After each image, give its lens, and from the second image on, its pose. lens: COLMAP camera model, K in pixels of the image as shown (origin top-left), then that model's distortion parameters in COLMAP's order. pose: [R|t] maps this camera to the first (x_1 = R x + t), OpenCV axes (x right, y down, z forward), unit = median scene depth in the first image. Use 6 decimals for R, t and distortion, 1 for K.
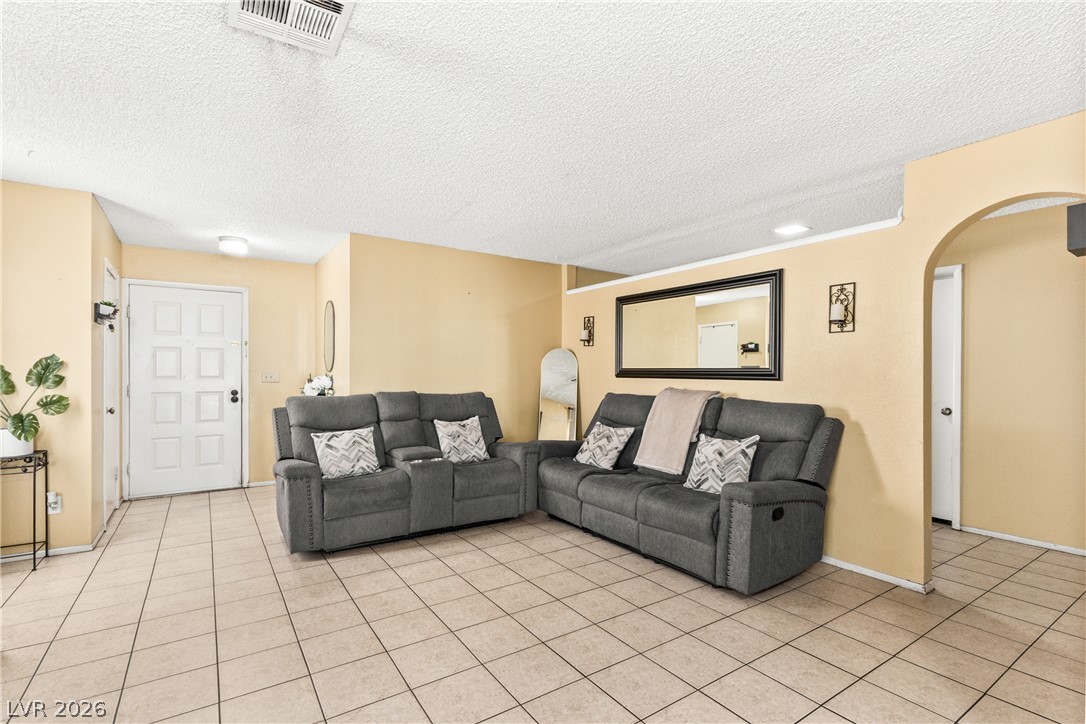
lens RADIAL K [[504.8, 0, 533.1], [0, 504.8, 370.2], [0, 0, 1]] dist [0.000988, 0.001331]
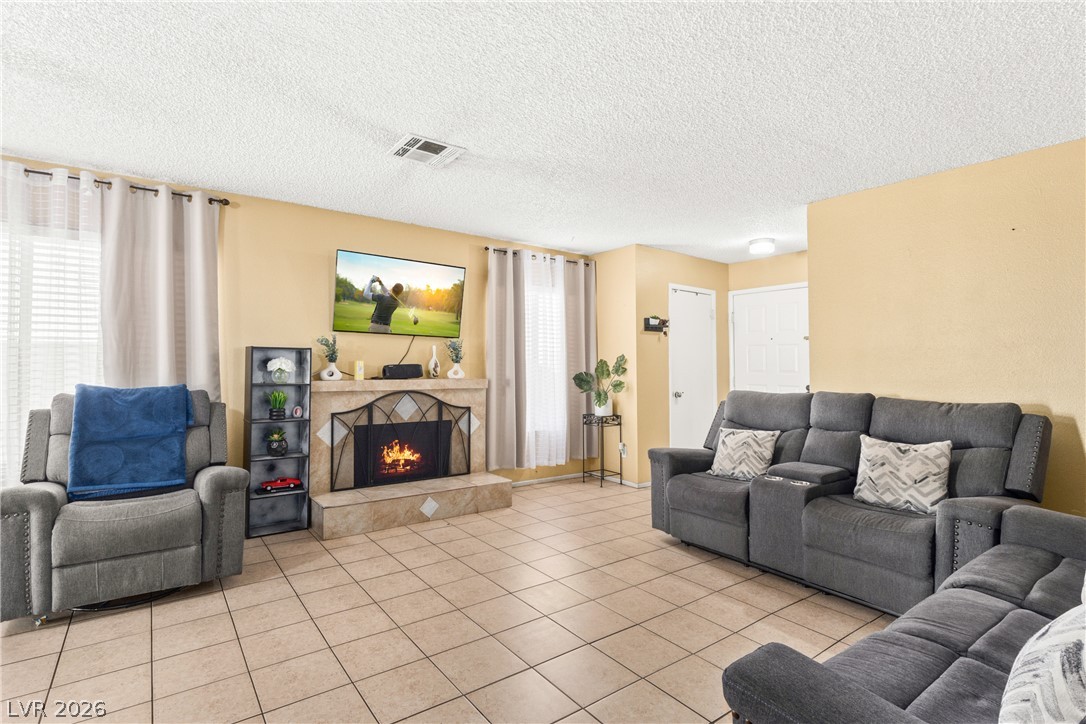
lens RADIAL K [[527.9, 0, 541.4], [0, 527.9, 358.5], [0, 0, 1]] dist [0.004255, 0.000337]
pose [[0.053382, -0.014392, -0.998470, 0.611948], [-0.001811, 0.999893, -0.014510, 0.005285], [0.998573, 0.002583, 0.053350, 0.618019]]
